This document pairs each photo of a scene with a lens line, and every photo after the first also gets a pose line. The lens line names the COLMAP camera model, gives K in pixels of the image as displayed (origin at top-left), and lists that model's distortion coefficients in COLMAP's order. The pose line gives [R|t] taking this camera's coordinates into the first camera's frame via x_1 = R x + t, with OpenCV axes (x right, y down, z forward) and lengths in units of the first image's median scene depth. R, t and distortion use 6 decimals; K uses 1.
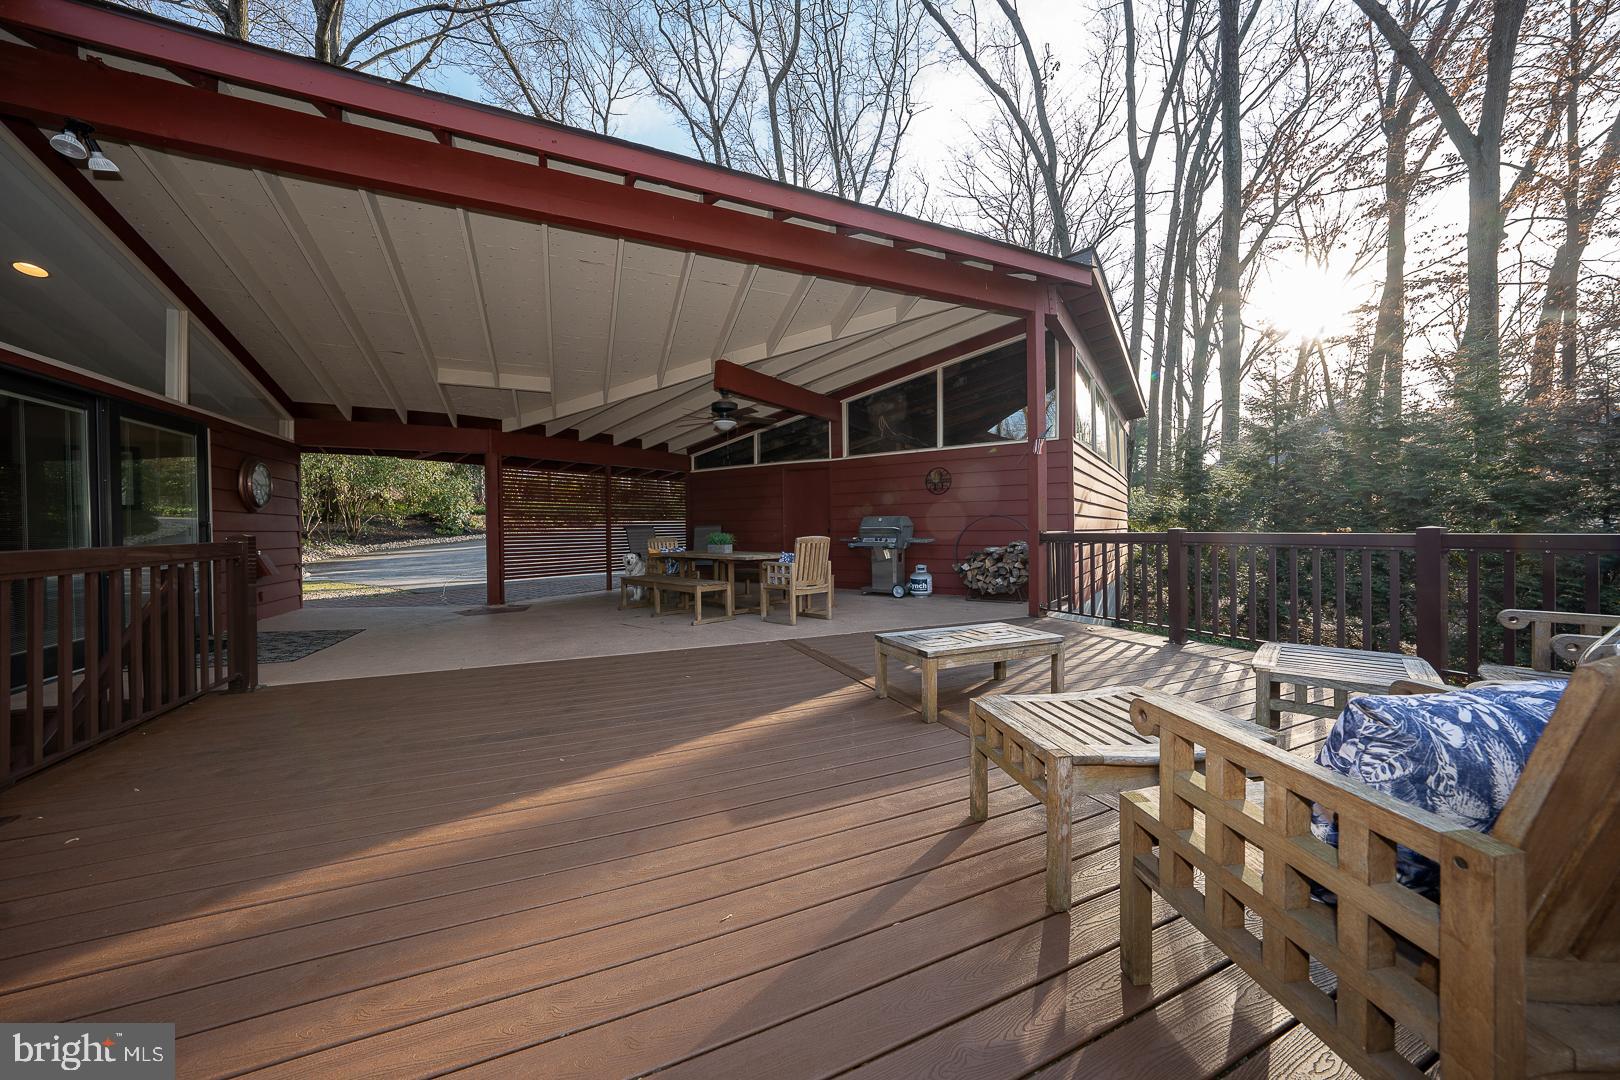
lens RADIAL K [[557.8, 0, 809.7], [0, 557.8, 534.4], [0, 0, 1]] dist [-0.028398, 0.006332]
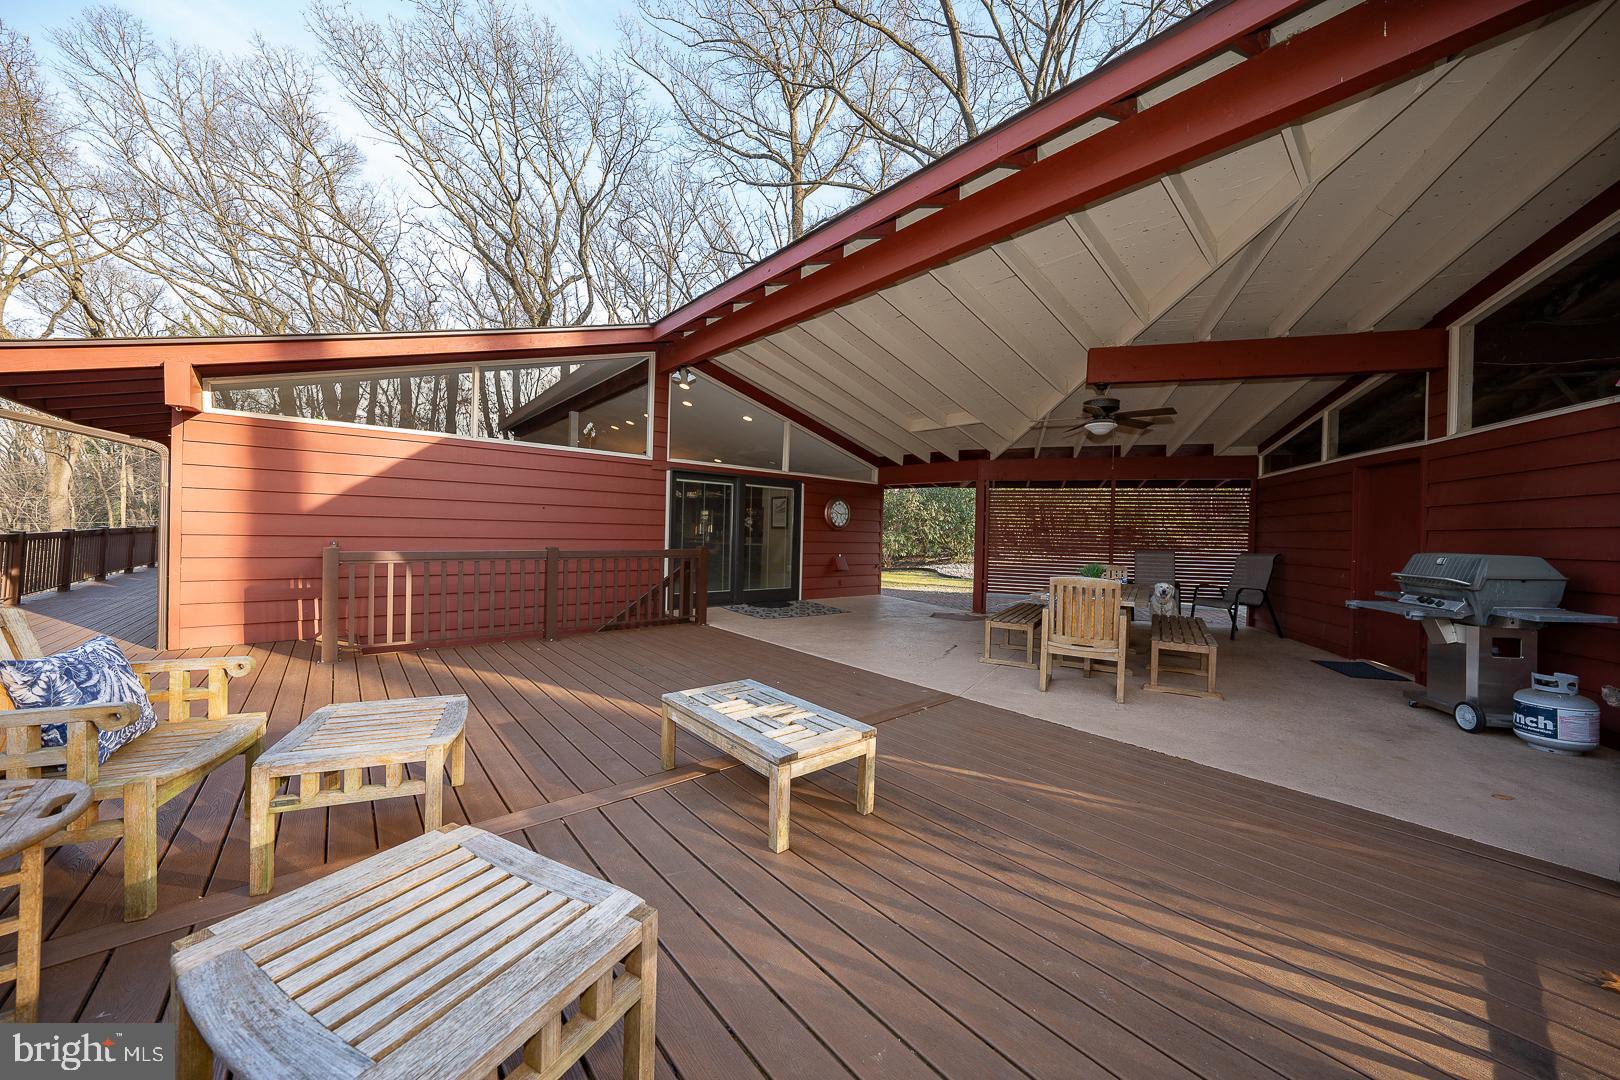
lens RADIAL K [[559.4, 0, 807.6], [0, 559.4, 535.6], [0, 0, 1]] dist [-0.028190, 0.006054]
pose [[0.278971, 0.022726, -0.960031, 0.482423], [-0.037238, 0.999224, 0.012833, -0.038018], [0.959577, 0.032169, 0.279601, 0.377140]]
